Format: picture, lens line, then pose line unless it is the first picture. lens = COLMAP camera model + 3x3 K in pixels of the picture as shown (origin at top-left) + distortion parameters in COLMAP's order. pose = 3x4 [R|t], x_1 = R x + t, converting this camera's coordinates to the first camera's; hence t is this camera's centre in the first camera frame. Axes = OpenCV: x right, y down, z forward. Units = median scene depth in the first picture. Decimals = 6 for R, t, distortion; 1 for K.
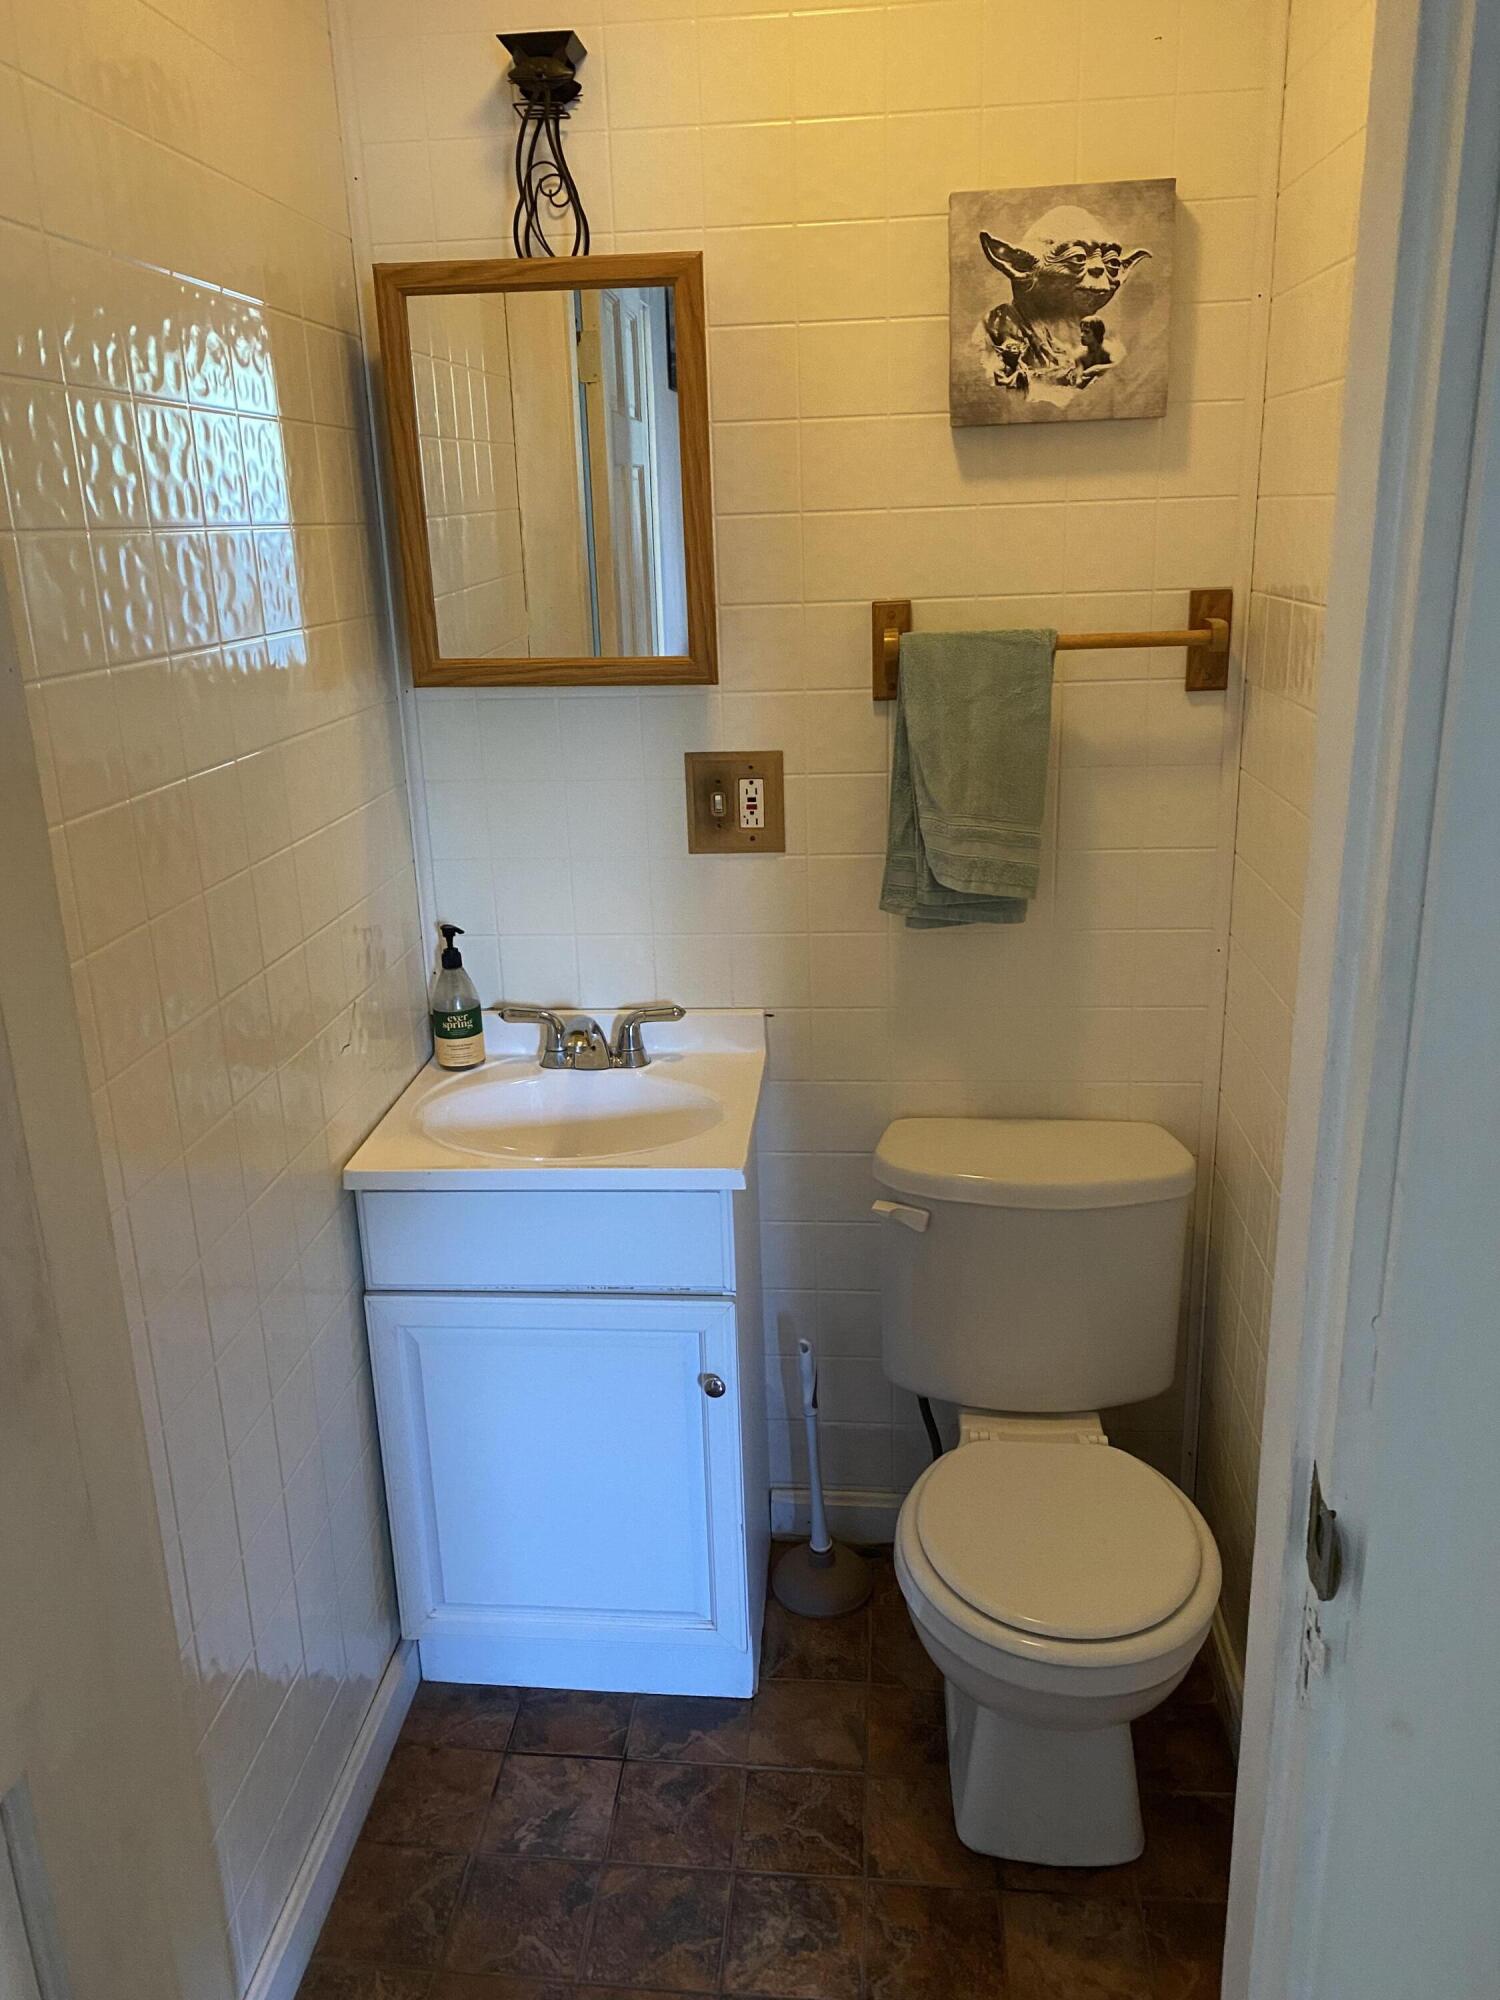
lens RADIAL K [[1551.5, 0, 755.9], [0, 1551.5, 1001.1], [0, 0, 1]] dist [-0.001617, 0.050098]
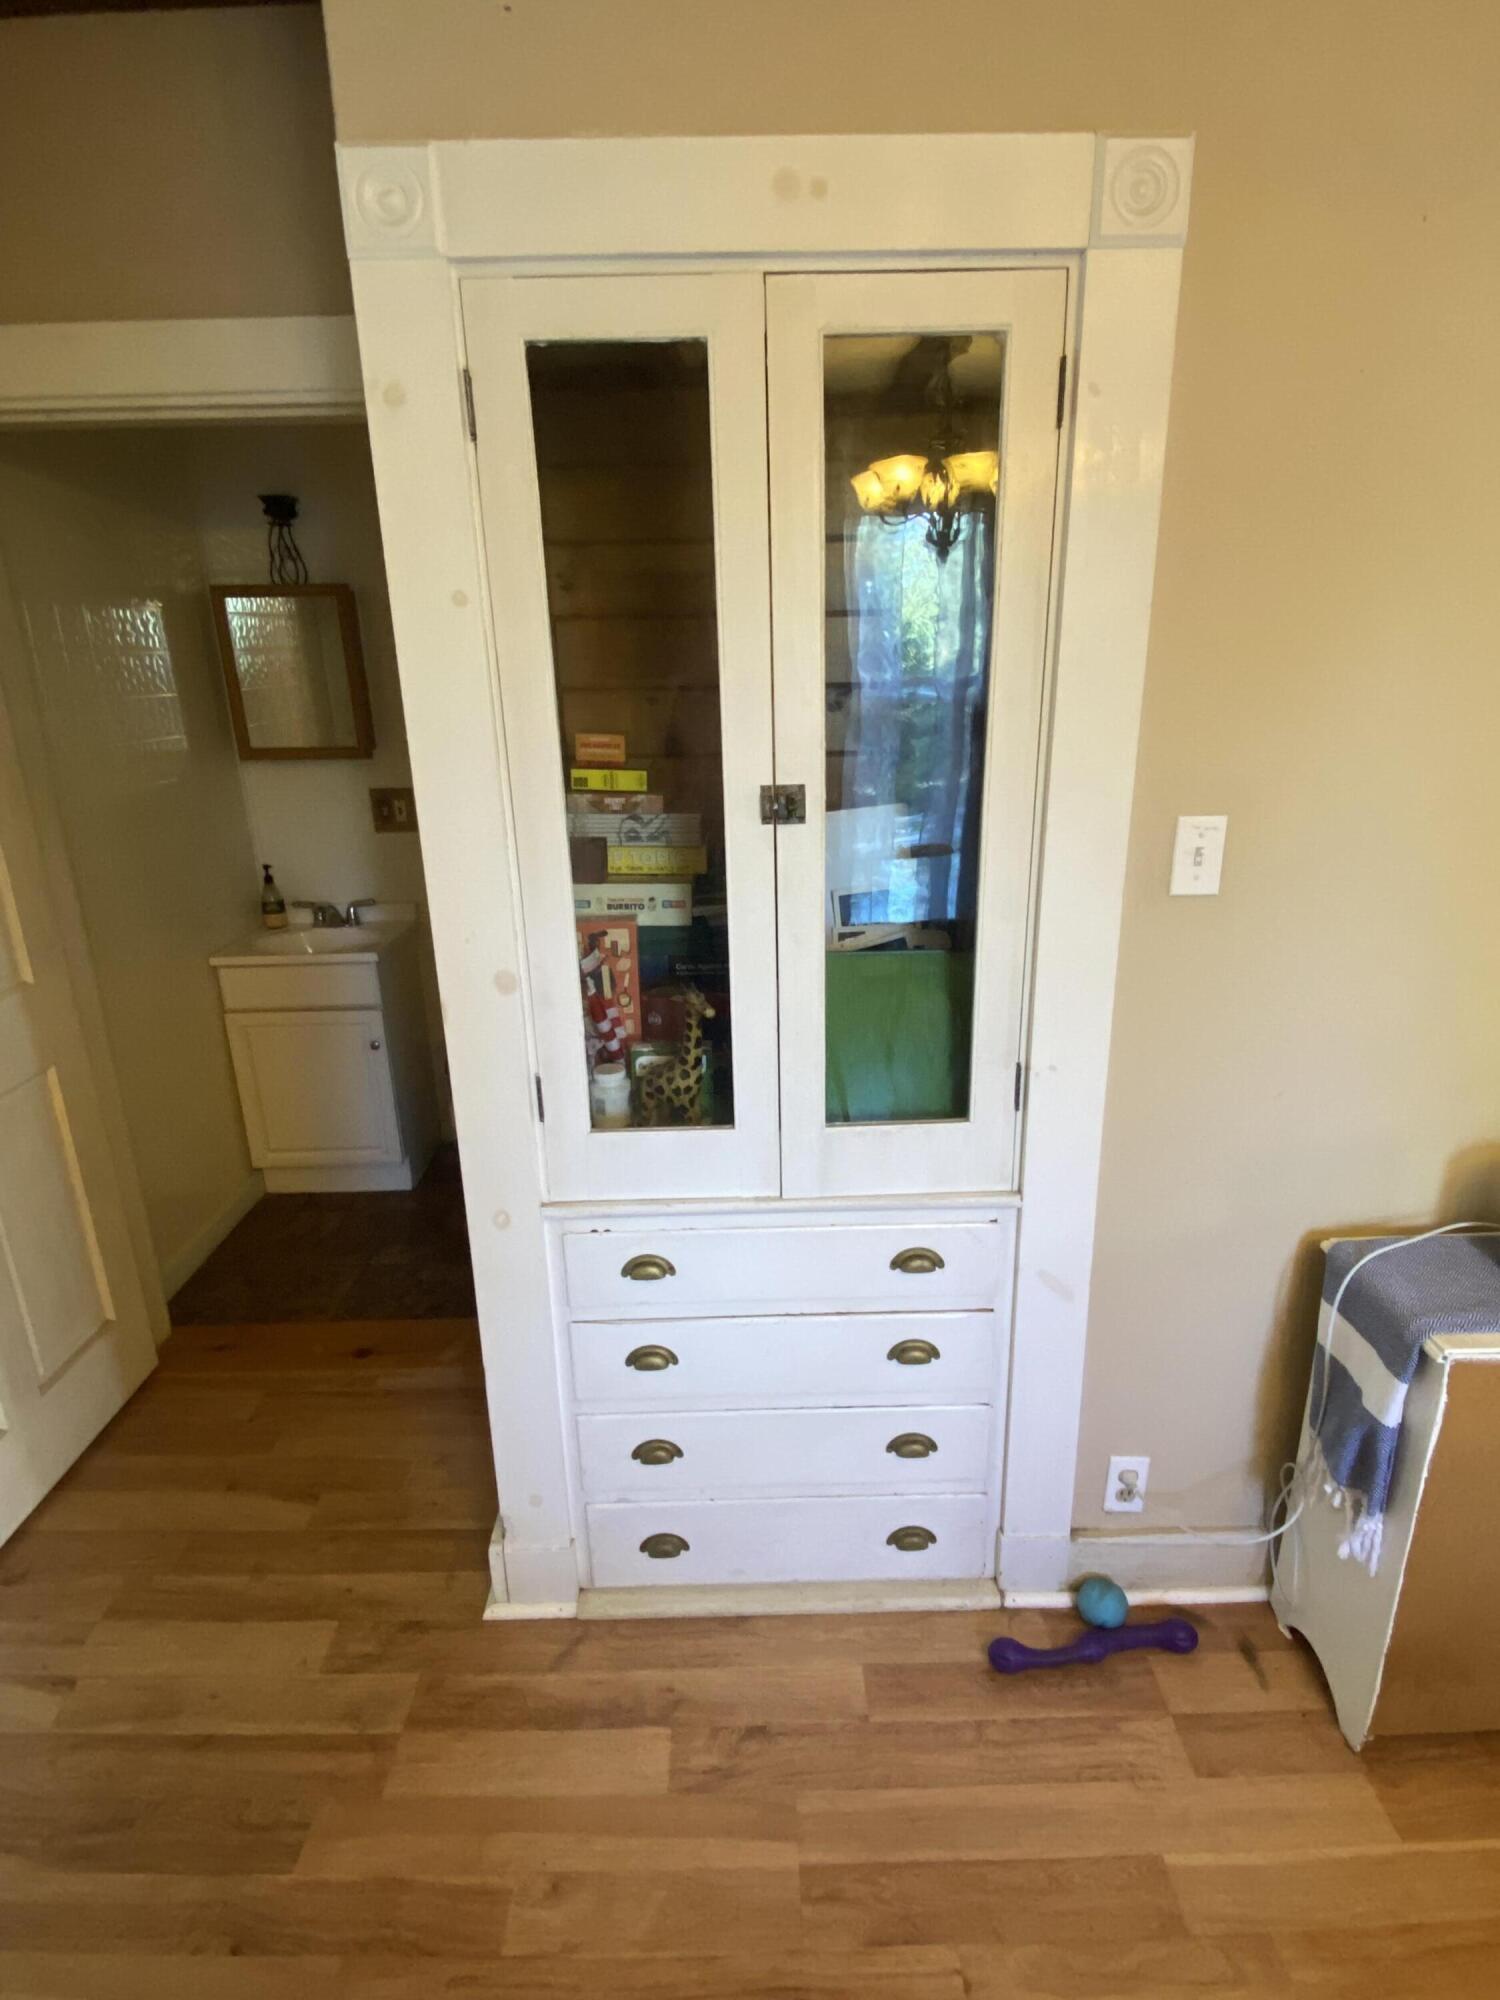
lens RADIAL K [[1084.9, 0, 750.5], [0, 1084.9, 1014.7], [0, 0, 1]] dist [0.057627, -0.054061]
pose [[0.994871, -0.026587, 0.097591, 0.351964], [0.025758, 0.999621, 0.009751, 0.176635], [-0.097813, -0.007187, 0.995179, -0.689988]]
